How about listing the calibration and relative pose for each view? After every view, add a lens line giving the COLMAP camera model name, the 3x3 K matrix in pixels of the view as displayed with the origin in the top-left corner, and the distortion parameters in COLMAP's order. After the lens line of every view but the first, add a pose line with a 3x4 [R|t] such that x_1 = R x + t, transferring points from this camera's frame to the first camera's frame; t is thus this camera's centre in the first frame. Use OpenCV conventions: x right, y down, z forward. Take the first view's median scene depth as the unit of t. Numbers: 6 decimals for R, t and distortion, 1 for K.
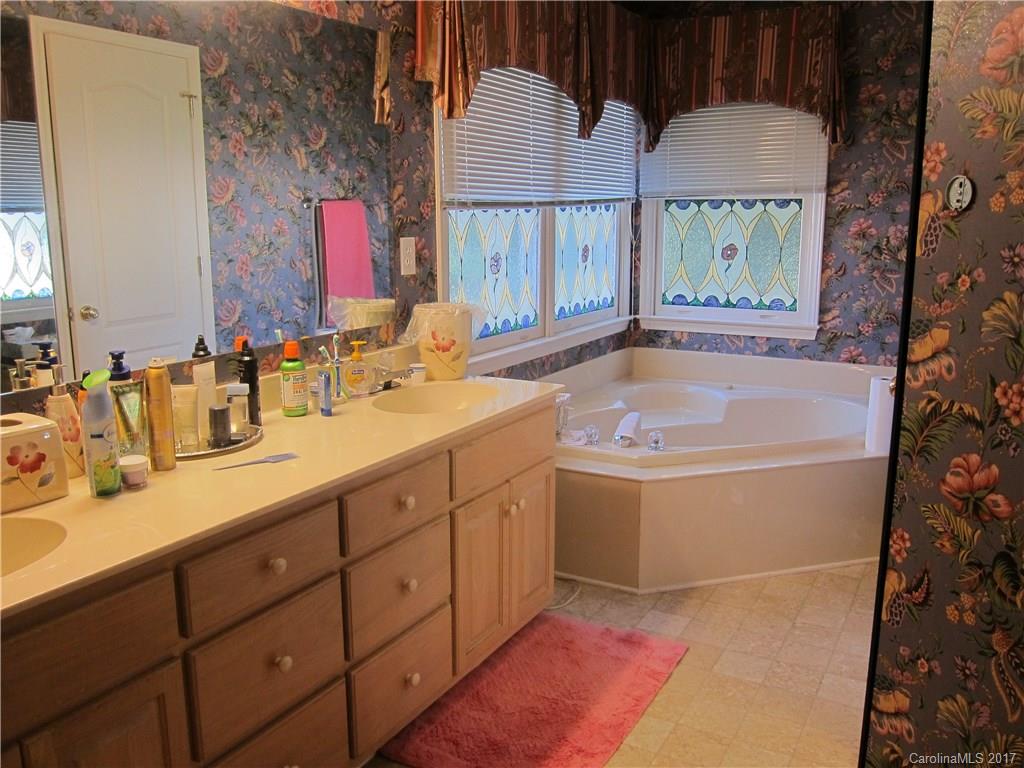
lens RADIAL K [[850.4, 0, 509.2], [0, 850.4, 377.8], [0, 0, 1]] dist [-0.061827, 0.017538]
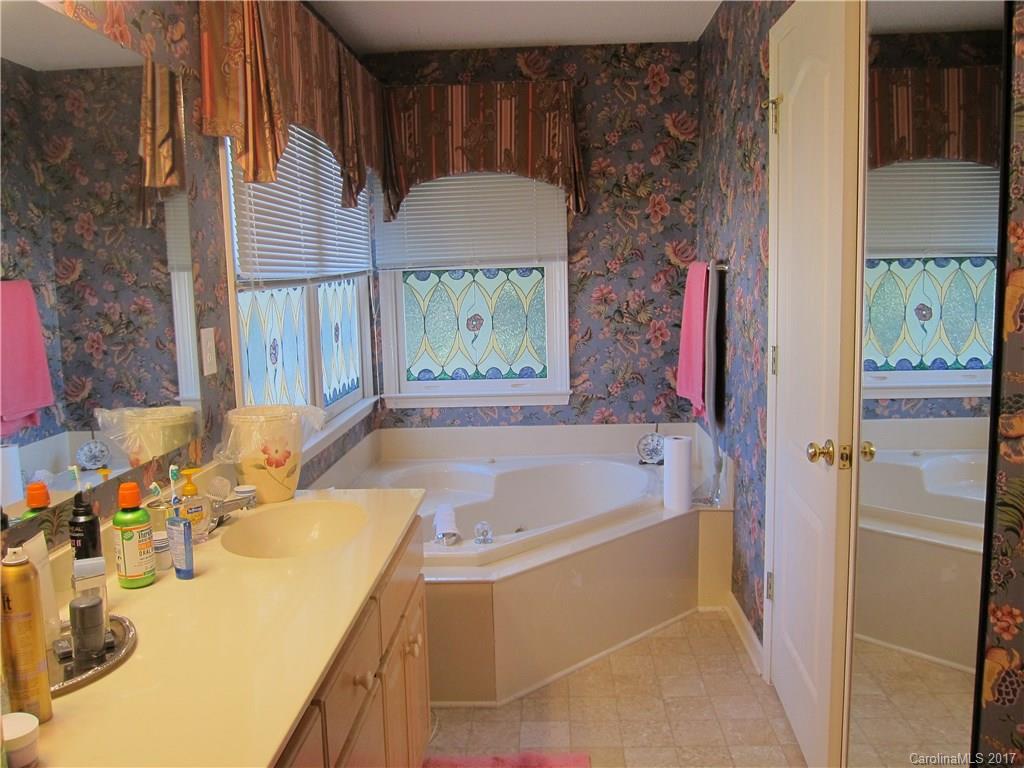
lens RADIAL K [[850.4, 0, 513.6], [0, 850.4, 376.9], [0, 0, 1]] dist [-0.061827, 0.017538]
pose [[0.888883, -0.075182, 0.451924, -0.169304], [0.109781, 0.992657, -0.050788, -0.036440], [-0.444787, 0.094758, 0.890610, 0.129258]]
